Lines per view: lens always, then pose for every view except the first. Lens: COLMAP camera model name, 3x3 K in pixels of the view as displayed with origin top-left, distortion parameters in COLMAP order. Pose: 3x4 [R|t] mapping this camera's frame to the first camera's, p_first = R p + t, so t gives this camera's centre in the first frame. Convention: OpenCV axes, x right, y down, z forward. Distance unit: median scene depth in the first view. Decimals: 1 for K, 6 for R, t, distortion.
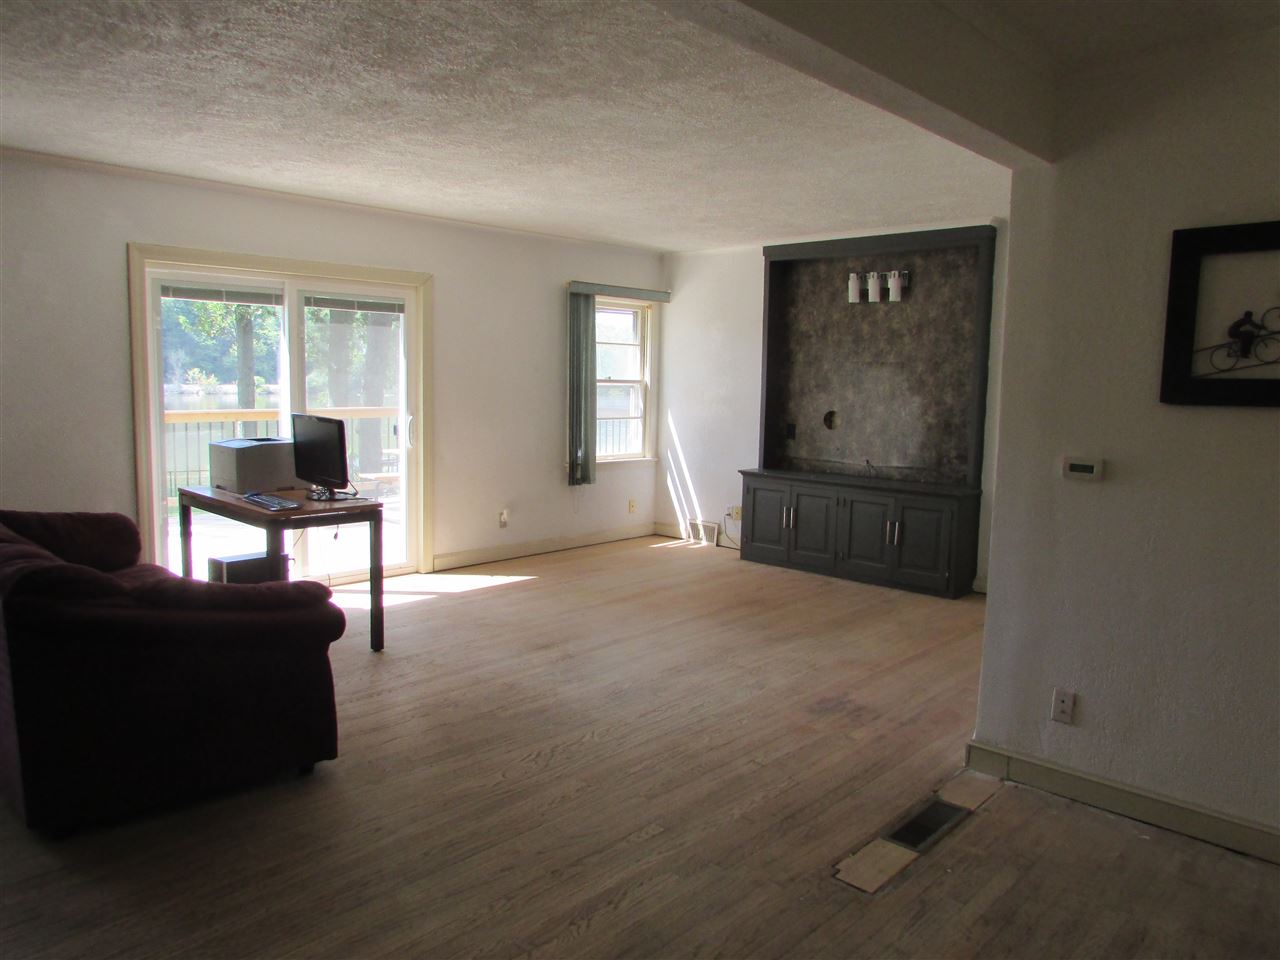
lens RADIAL K [[902.4, 0, 626.7], [0, 902.4, 475.0], [0, 0, 1]] dist [-0.021967, 0.006399]
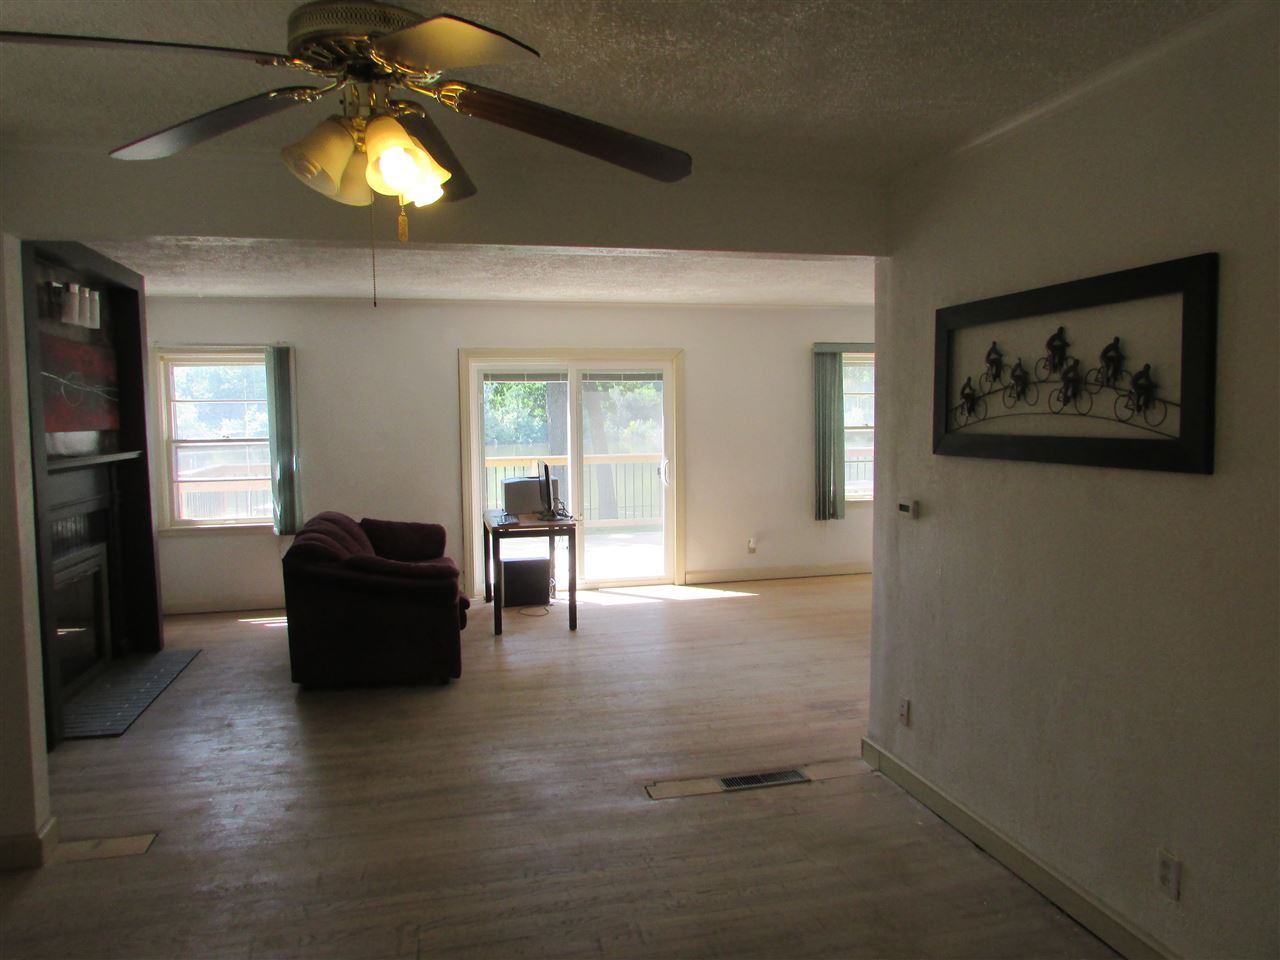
lens RADIAL K [[902.4, 0, 626.7], [0, 902.4, 475.0], [0, 0, 1]] dist [-0.021967, 0.006399]
pose [[0.836716, 0.007290, -0.547588, 0.617644], [-0.030310, 0.998995, -0.033015, -0.000479], [0.546797, 0.044222, 0.836097, -0.148554]]
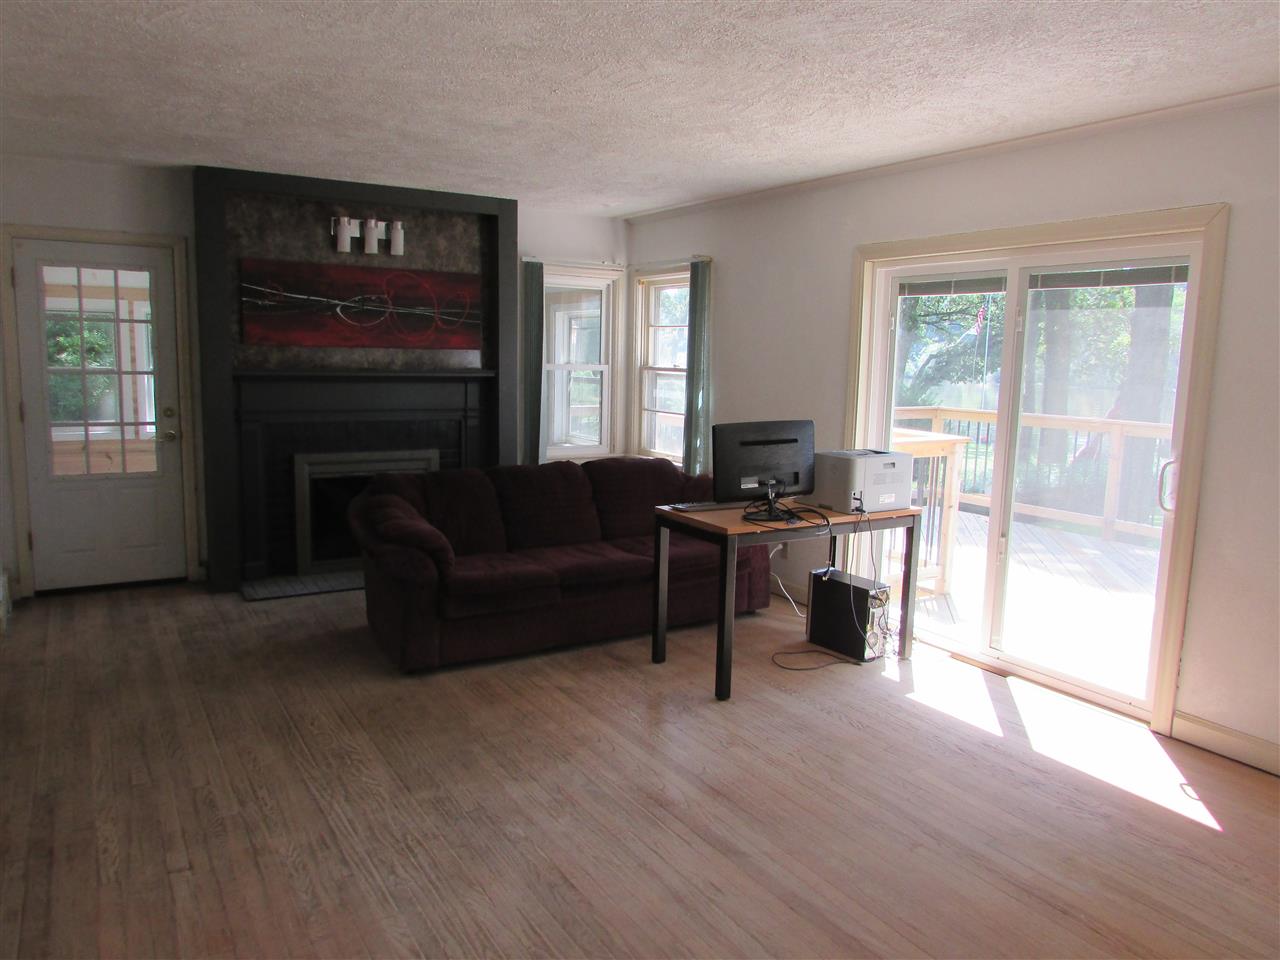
lens RADIAL K [[903.6, 0, 650.0], [0, 903.6, 484.3], [0, 0, 1]] dist [-0.036615, 0.005135]
pose [[-0.240659, 0.112882, -0.964023, 0.595264], [-0.136423, 0.979421, 0.148742, -0.133072], [0.960974, 0.167311, -0.220307, 1.207209]]
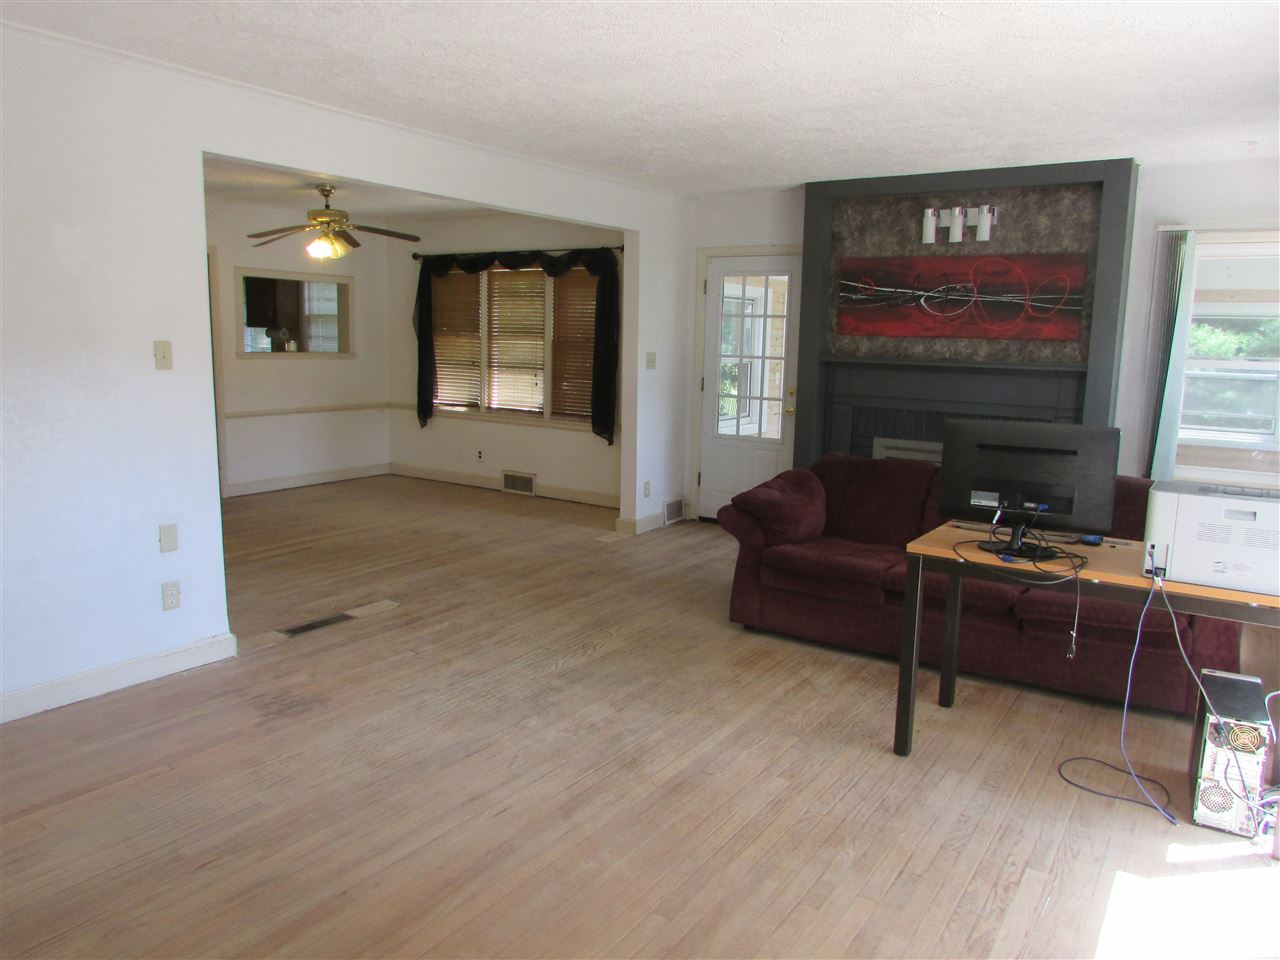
lens RADIAL K [[917.4, 0, 640.0], [0, 917.4, 480.0], [0, 0, 1]] dist [-0.009352, -0.004236]
pose [[-0.983316, -0.014209, -0.181348, 0.059256], [-0.062116, 0.963246, 0.261339, -0.200734], [0.170969, 0.268244, -0.948058, 1.753154]]
